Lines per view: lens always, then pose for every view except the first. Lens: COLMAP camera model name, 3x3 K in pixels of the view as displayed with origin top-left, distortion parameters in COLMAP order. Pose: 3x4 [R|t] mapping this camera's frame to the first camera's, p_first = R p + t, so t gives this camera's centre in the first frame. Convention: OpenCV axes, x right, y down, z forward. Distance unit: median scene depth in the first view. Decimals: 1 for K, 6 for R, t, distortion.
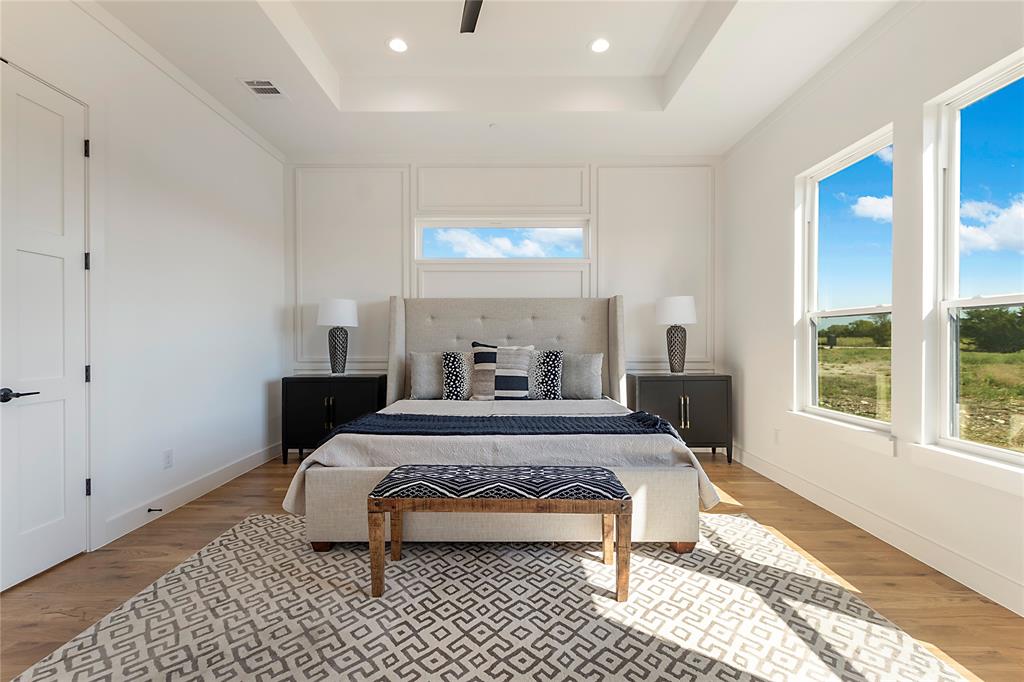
lens RADIAL K [[452.2, 0, 512.0], [0, 452.2, 341.0], [0, 0, 1]] dist [0.002372, 0.000093]
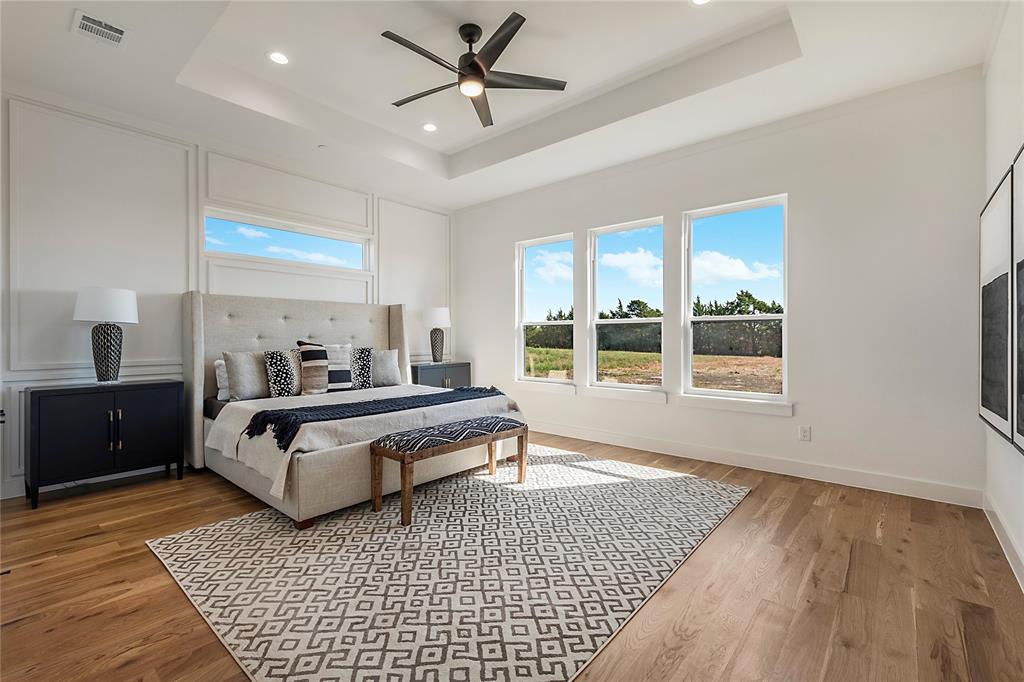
lens RADIAL K [[441.1, 0, 512.0], [0, 441.1, 341.0], [0, 0, 1]] dist [-0.000942, 0.000012]
pose [[0.651667, -0.005814, 0.758483, -0.553662], [0.004754, 0.999982, 0.003580, 0.000901], [-0.758490, 0.001273, 0.651683, -0.057226]]
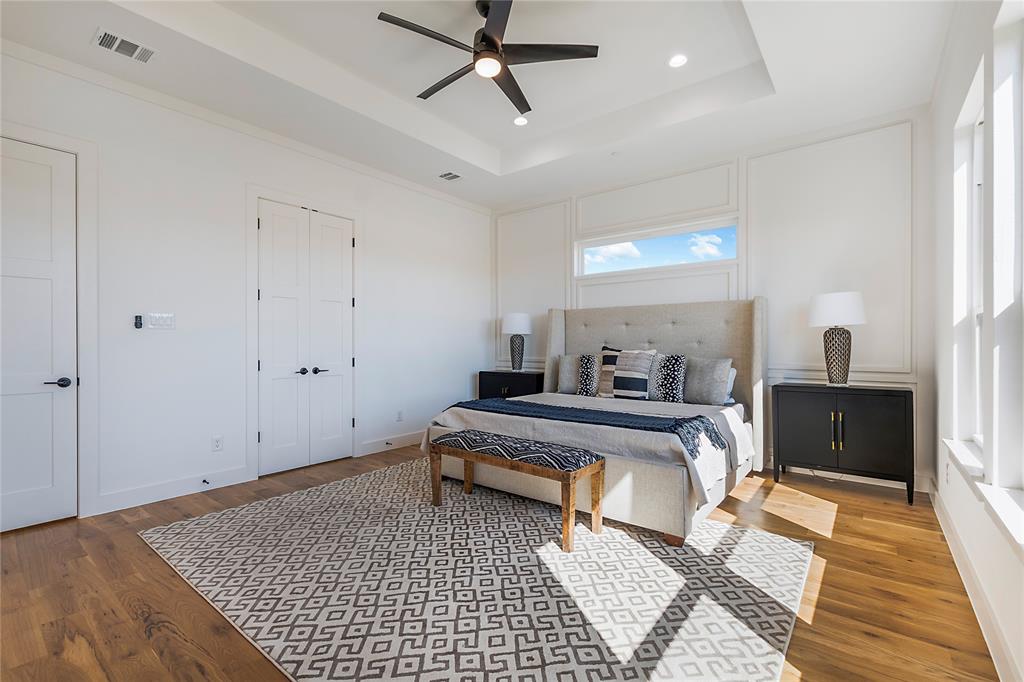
lens RADIAL K [[454.9, 0, 509.9], [0, 454.9, 343.8], [0, 0, 1]] dist [0.002778, 0.000220]
pose [[0.782754, -0.000365, -0.622331, 0.451308], [-0.001509, 0.999996, -0.002484, -0.000771], [0.622329, 0.002883, 0.782750, -0.045335]]
